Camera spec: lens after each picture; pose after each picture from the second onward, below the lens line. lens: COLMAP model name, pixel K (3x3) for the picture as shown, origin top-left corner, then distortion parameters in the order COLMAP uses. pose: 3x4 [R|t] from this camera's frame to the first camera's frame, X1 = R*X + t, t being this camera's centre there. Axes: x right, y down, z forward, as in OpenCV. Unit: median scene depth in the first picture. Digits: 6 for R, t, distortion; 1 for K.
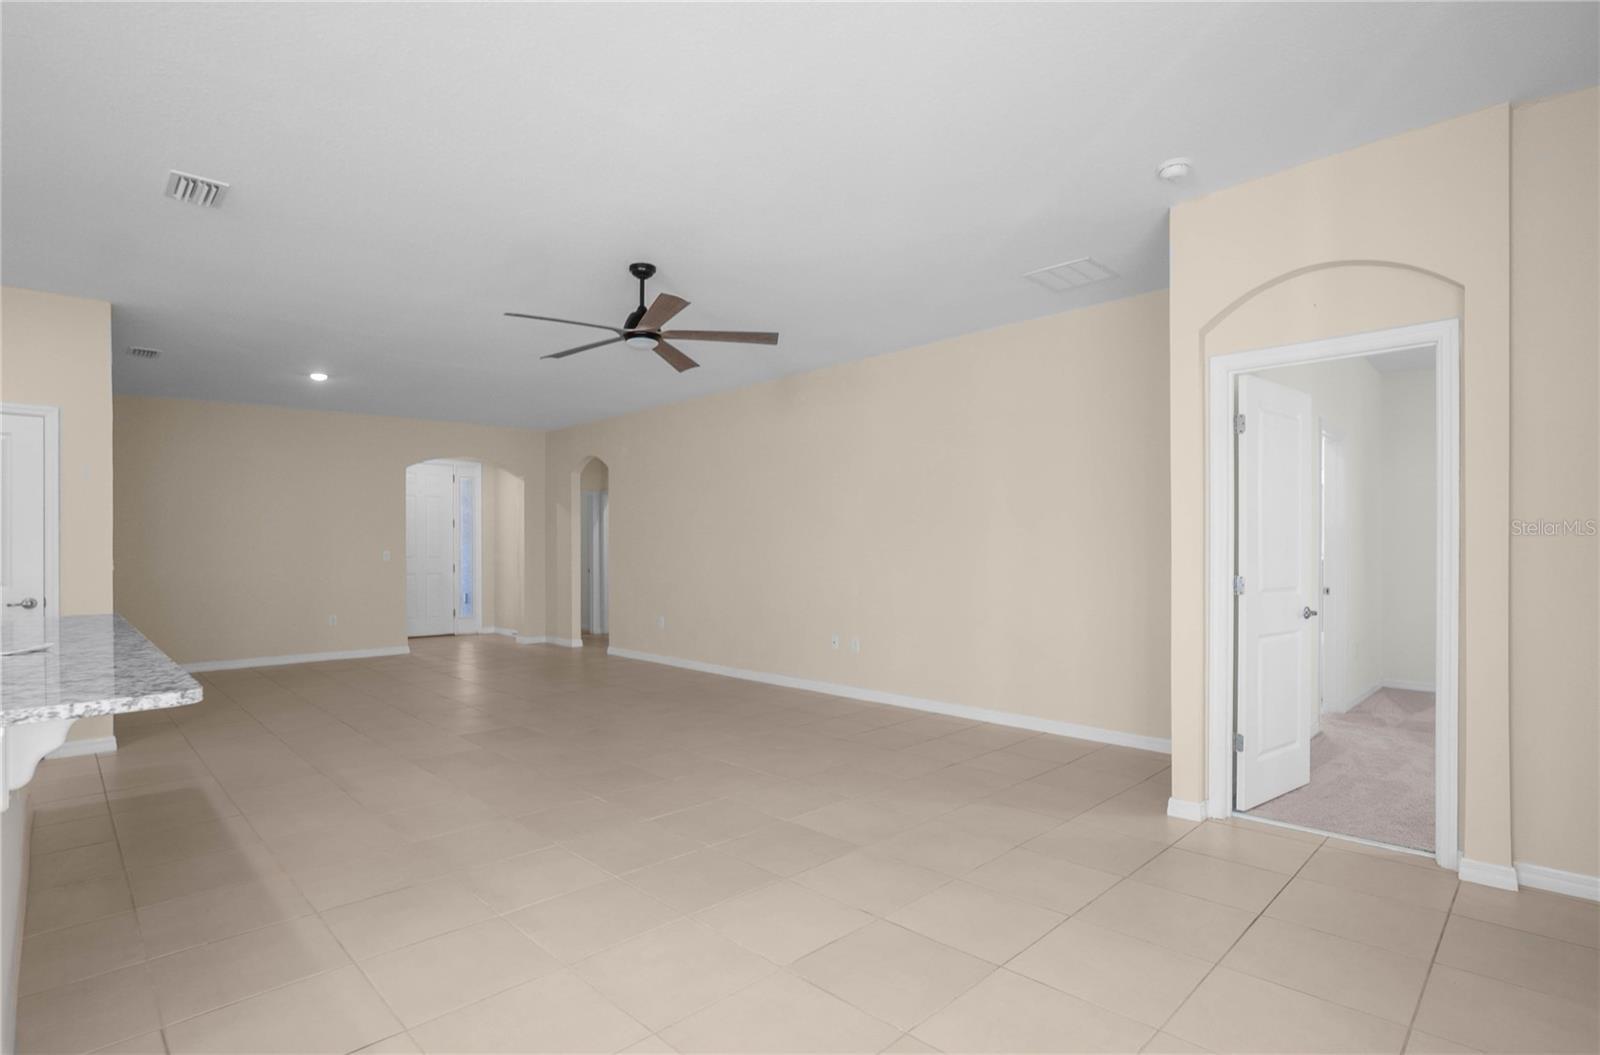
lens RADIAL K [[796.1, 0, 785.1], [0, 796.1, 565.0], [0, 0, 1]] dist [-0.048909, 0.027121]
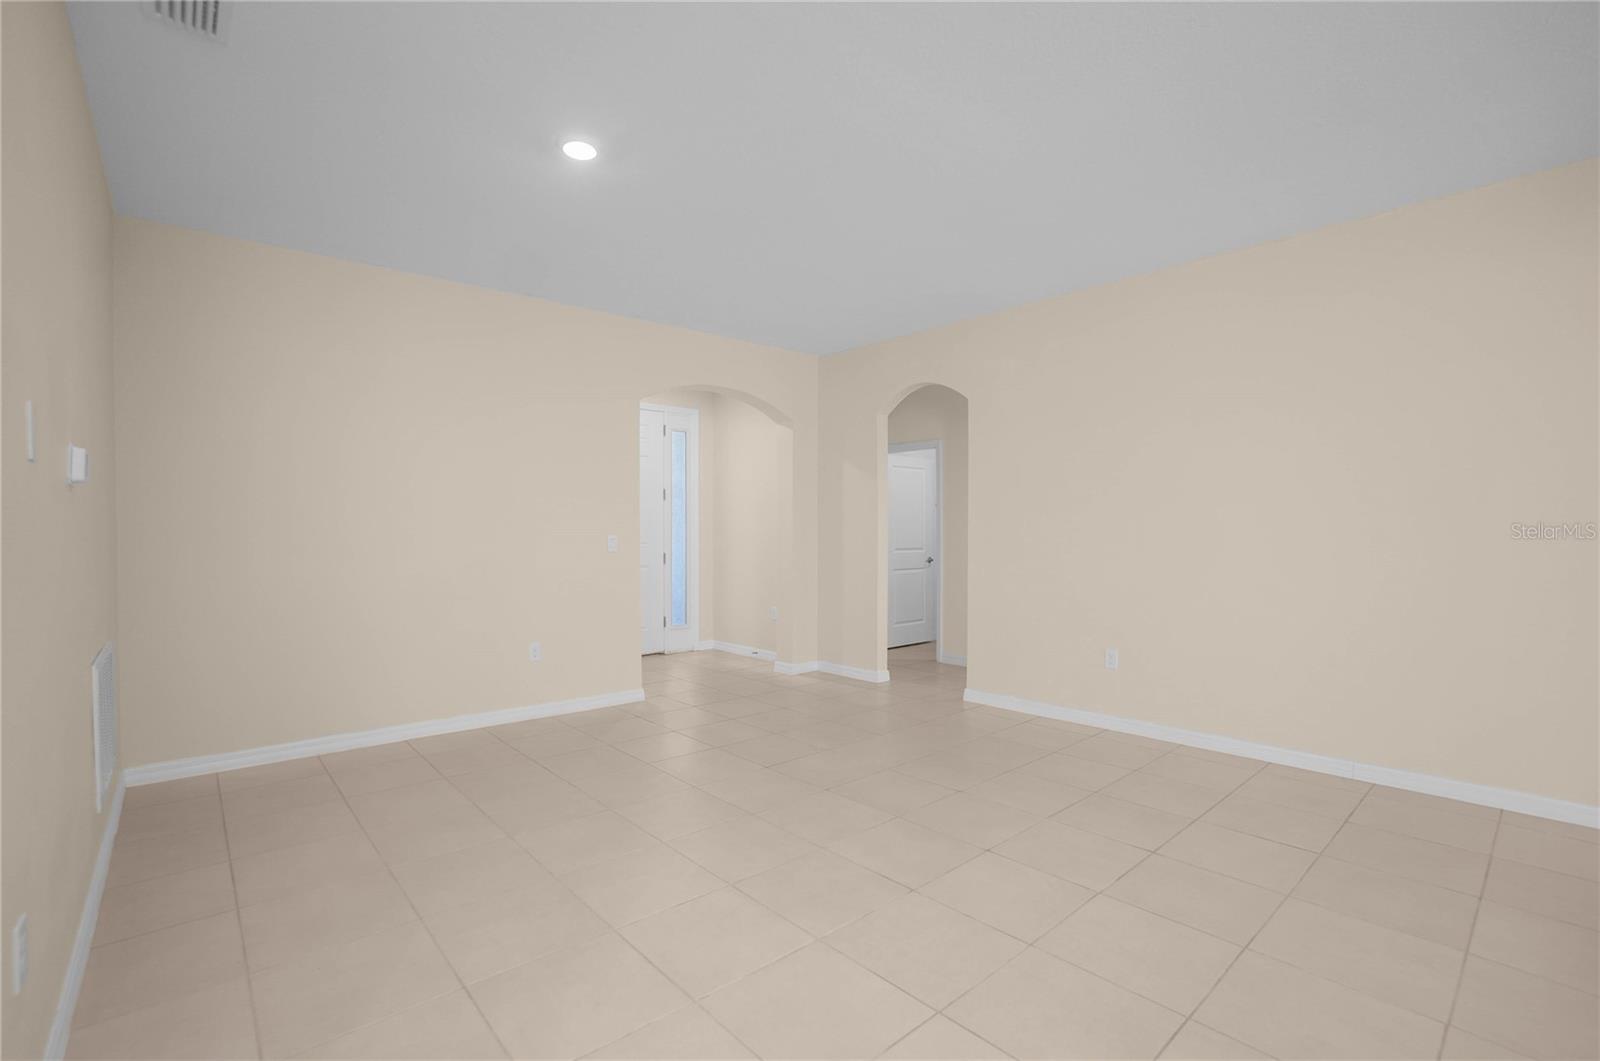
lens RADIAL K [[725.5, 0, 800.0], [0, 725.5, 530.5], [0, 0, 1]] dist [-0.012818, -0.000014]
pose [[0.999599, 0.016027, -0.023333, -0.306454], [-0.016901, 0.999144, -0.037760, 0.003661], [0.022708, 0.038139, 0.999014, 0.391219]]
